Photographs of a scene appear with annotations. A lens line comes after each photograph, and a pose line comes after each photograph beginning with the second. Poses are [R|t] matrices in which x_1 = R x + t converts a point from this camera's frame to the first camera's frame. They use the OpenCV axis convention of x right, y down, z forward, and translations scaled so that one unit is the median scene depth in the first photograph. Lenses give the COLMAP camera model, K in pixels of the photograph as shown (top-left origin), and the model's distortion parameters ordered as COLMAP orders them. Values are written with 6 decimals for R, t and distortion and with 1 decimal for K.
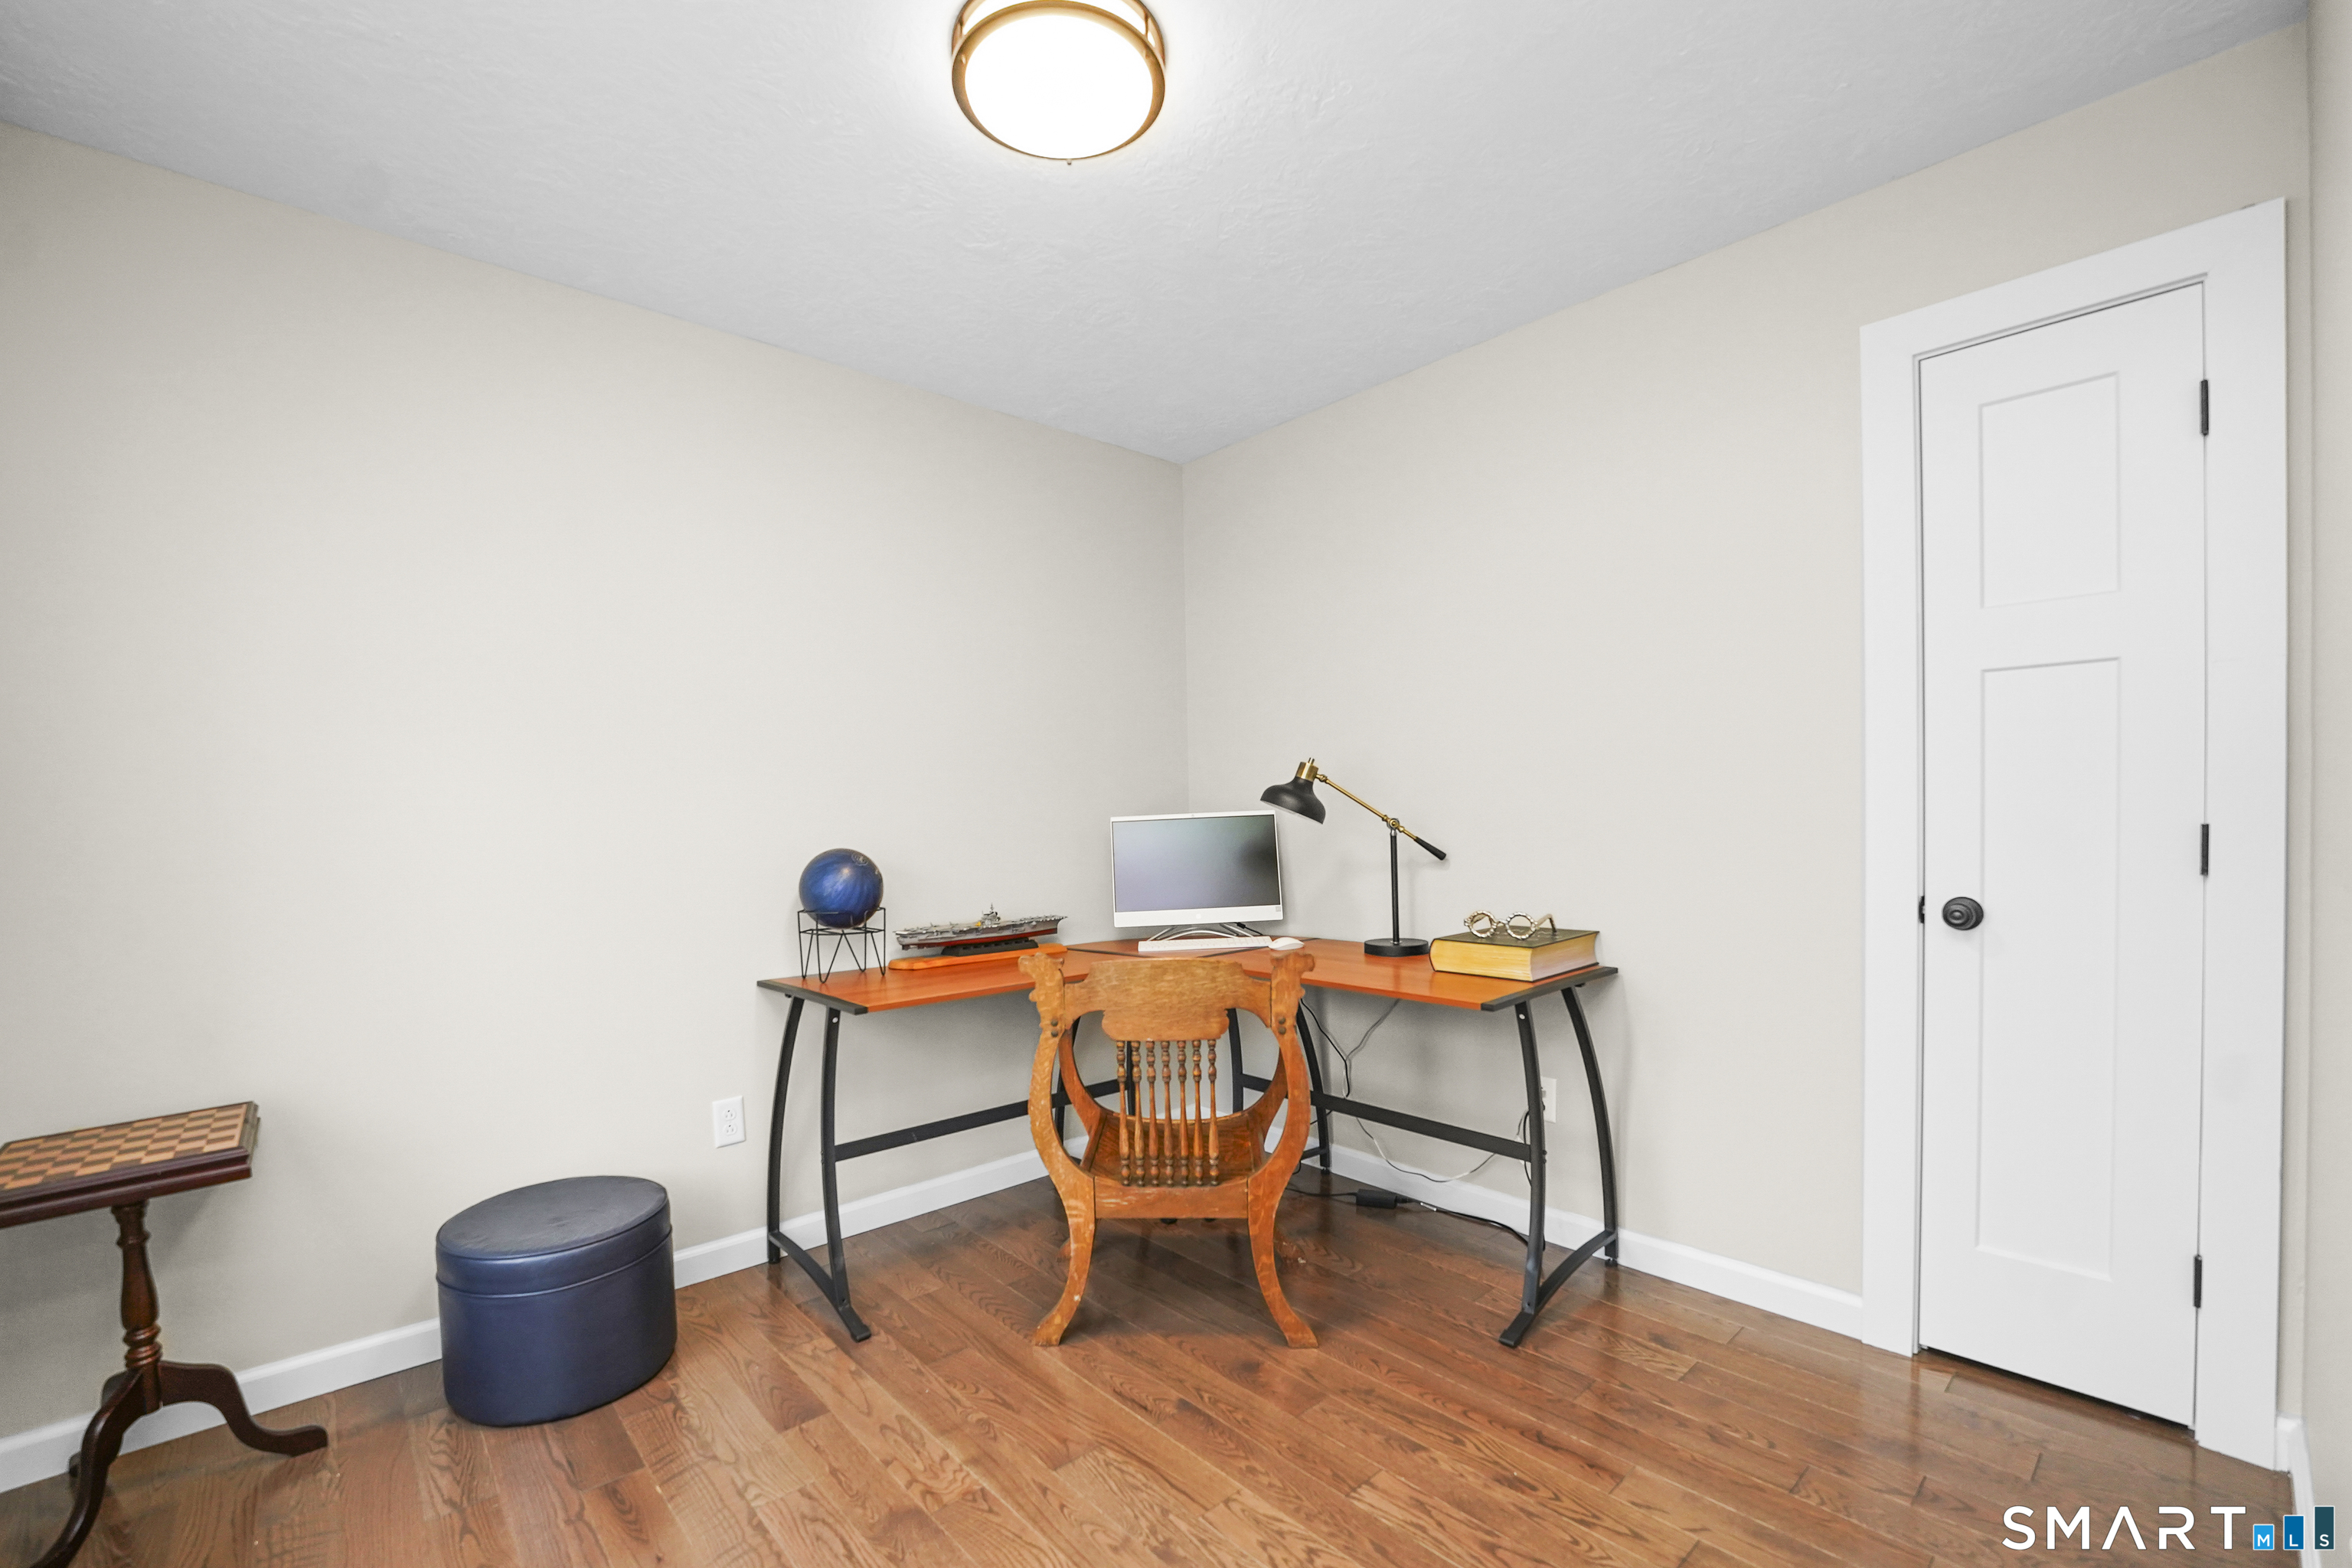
lens RADIAL K [[986.0, 0, 1172.7], [0, 986.0, 796.5], [0, 0, 1]] dist [-0.023210, 0.000080]
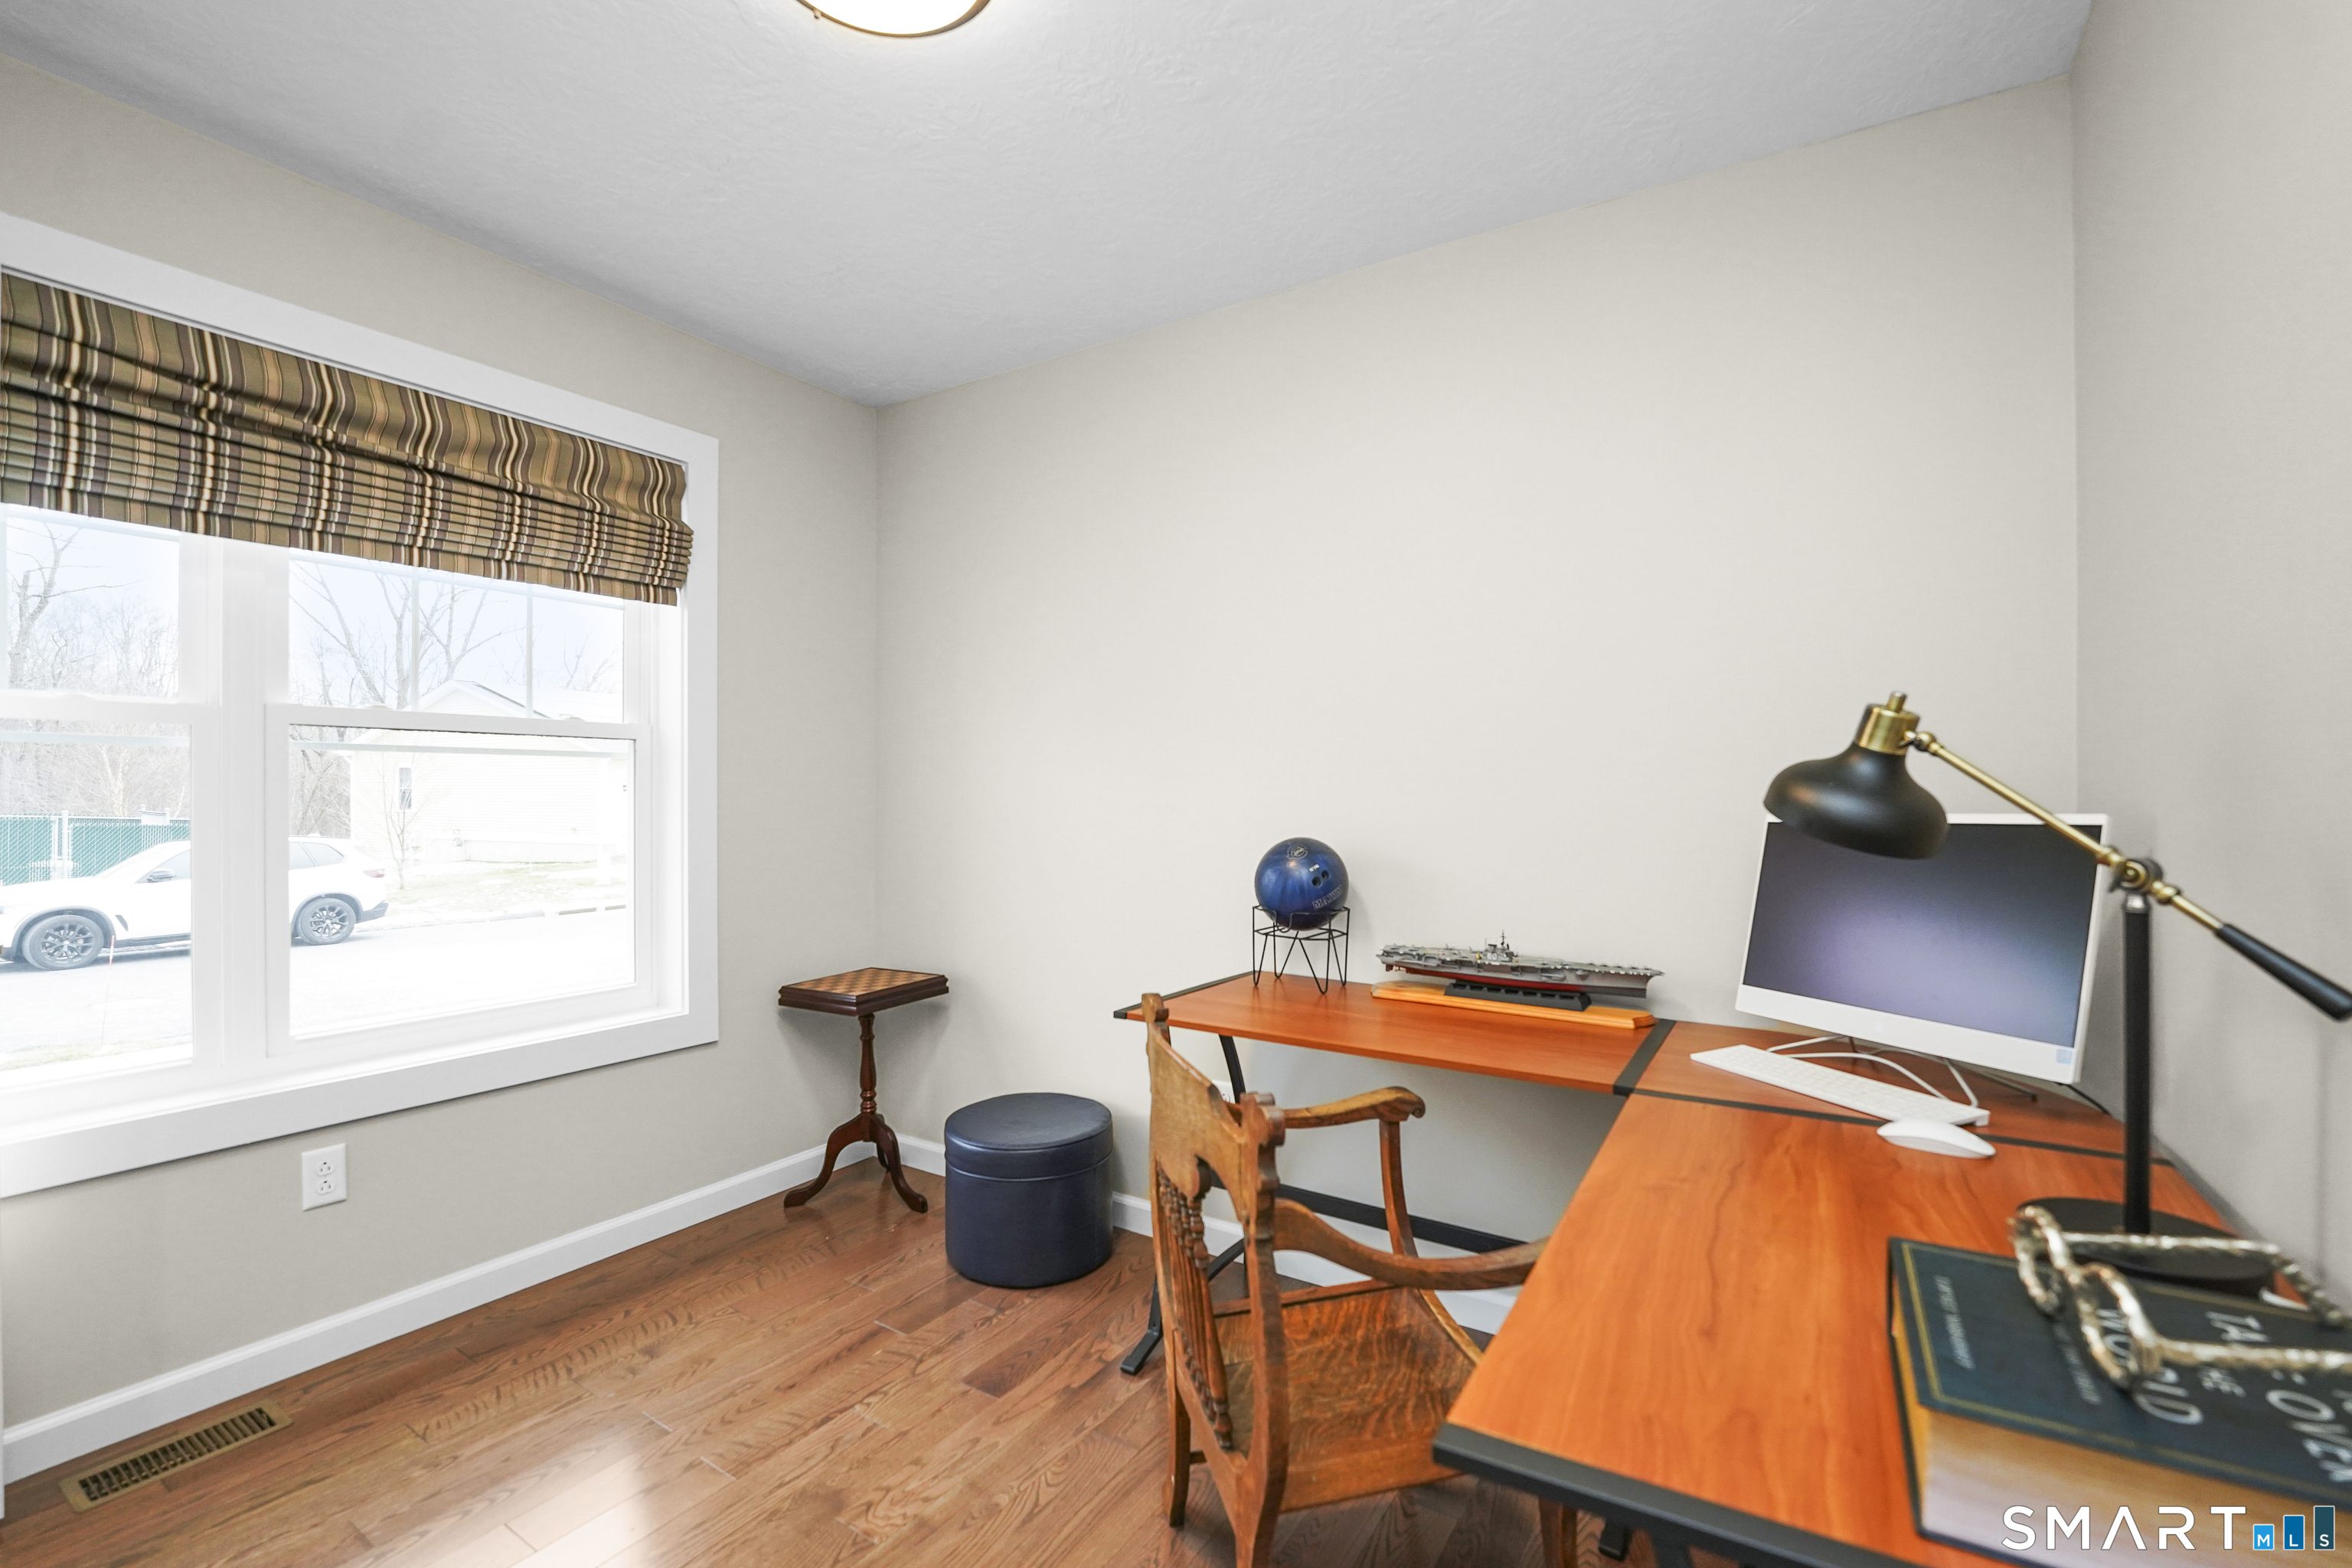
lens RADIAL K [[1027.3, 0, 1177.8], [0, 1027.3, 759.6], [0, 0, 1]] dist [-0.001089, -0.000079]
pose [[0.269332, -0.006030, -0.963028, 0.482062], [0.002556, 0.999981, -0.005547, -0.010889], [0.963044, -0.000967, 0.269343, 0.604098]]
